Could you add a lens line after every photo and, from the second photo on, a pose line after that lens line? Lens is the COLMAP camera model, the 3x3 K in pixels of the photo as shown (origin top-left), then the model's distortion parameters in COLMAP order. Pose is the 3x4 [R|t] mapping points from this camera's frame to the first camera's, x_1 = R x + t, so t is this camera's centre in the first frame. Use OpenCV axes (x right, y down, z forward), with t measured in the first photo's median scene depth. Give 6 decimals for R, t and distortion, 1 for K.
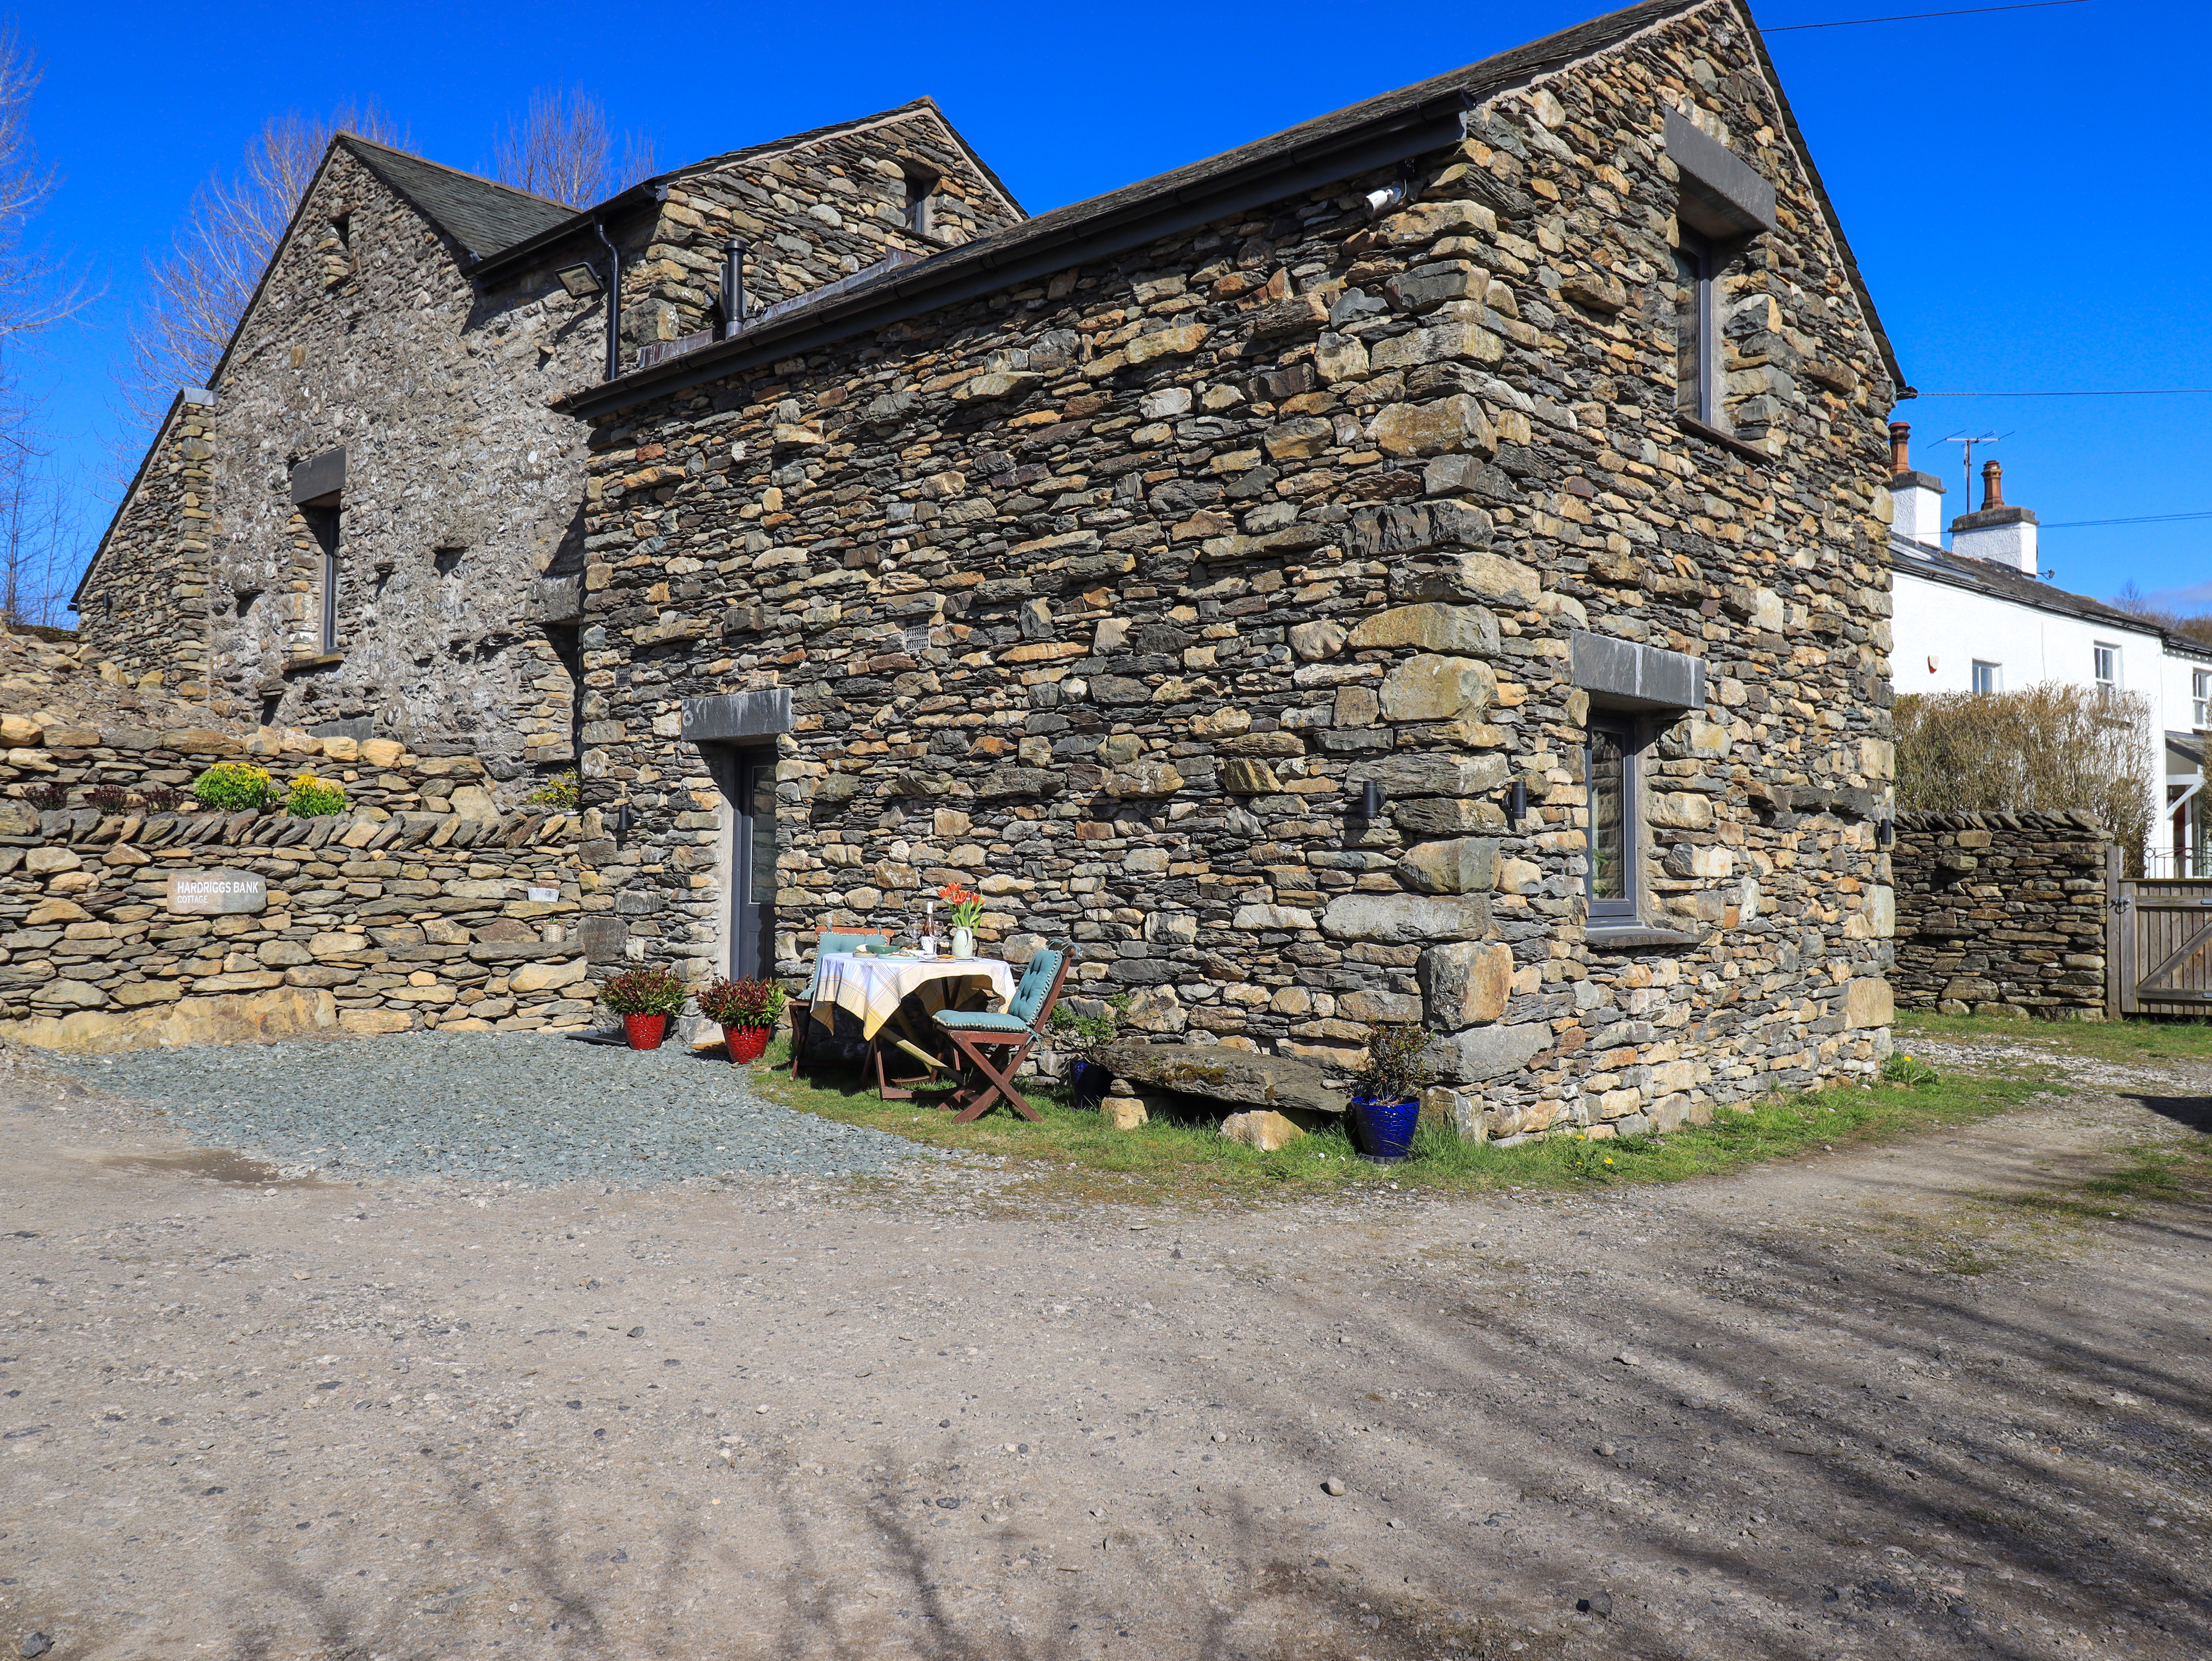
lens RADIAL K [[1723.3, 0, 1121.1], [0, 1723.3, 799.9], [0, 0, 1]] dist [0.008937, 0.005922]
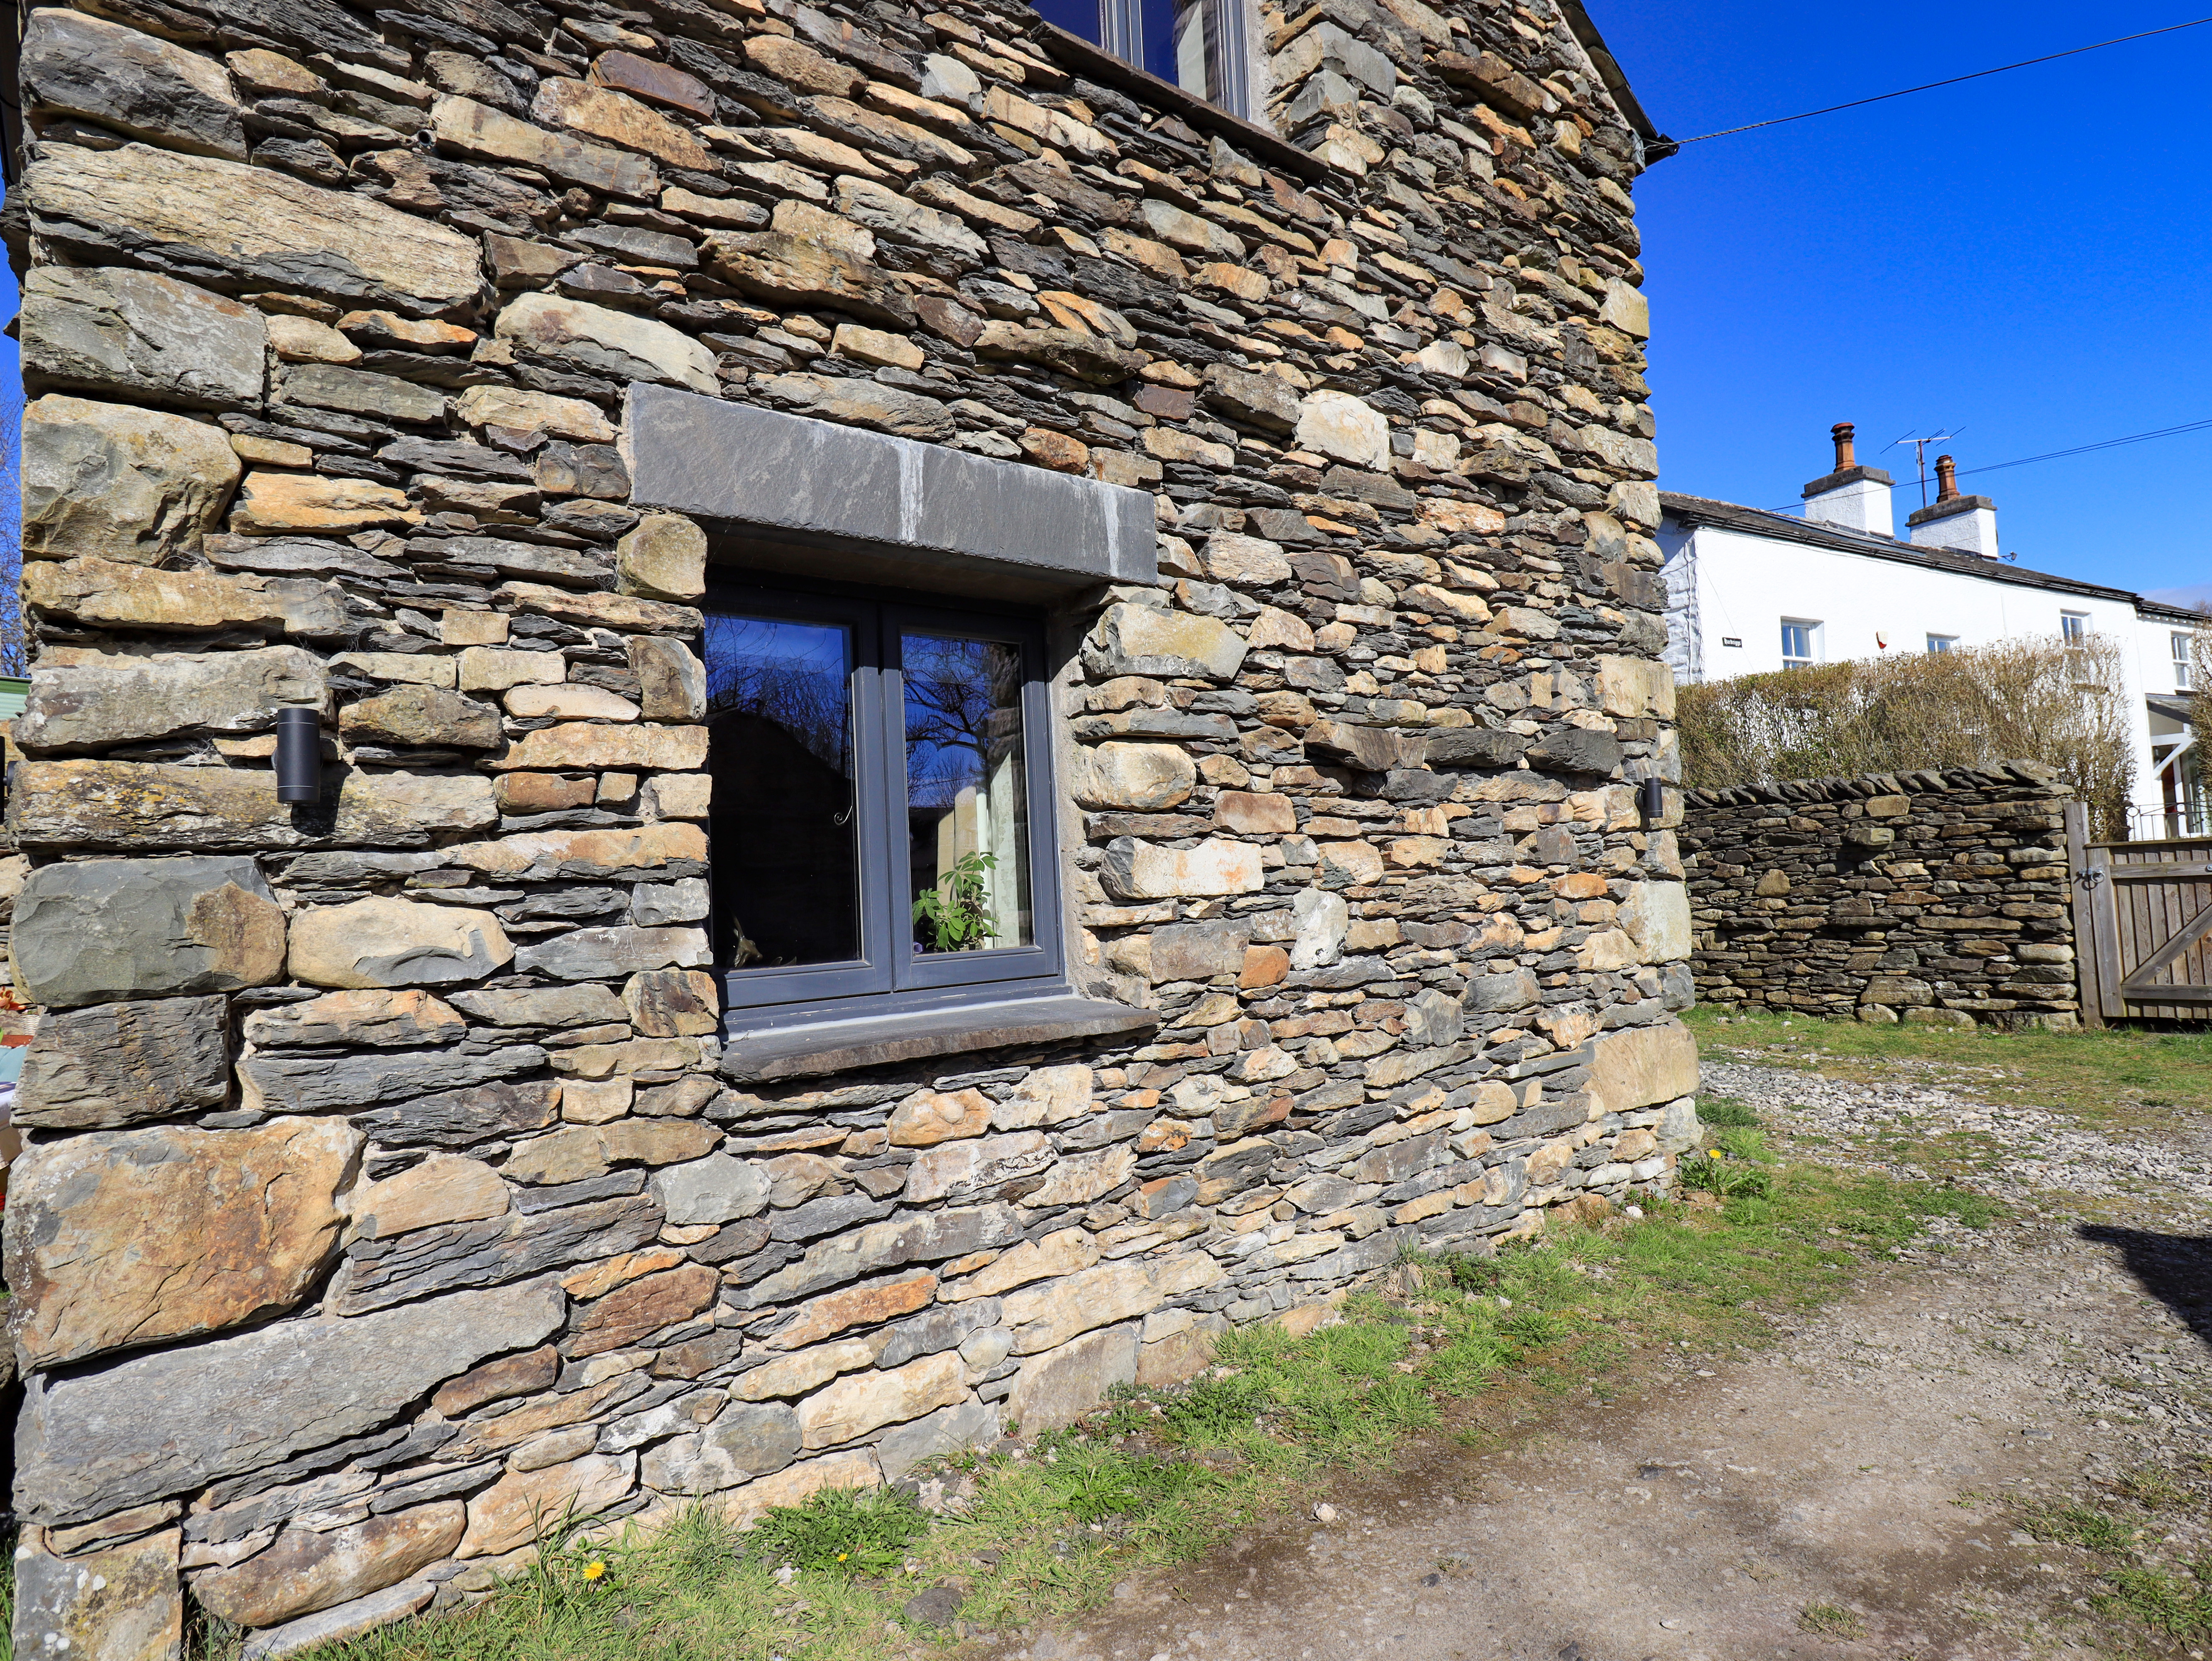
lens RADIAL K [[1248.9, 0, 1109.1], [0, 1248.9, 806.9], [0, 0, 1]] dist [0.006567, -0.001489]
pose [[0.986179, -0.065593, -0.152147, 0.341177], [0.062485, 0.997730, -0.025123, 0.022698], [0.153450, 0.015269, 0.988038, 0.554731]]
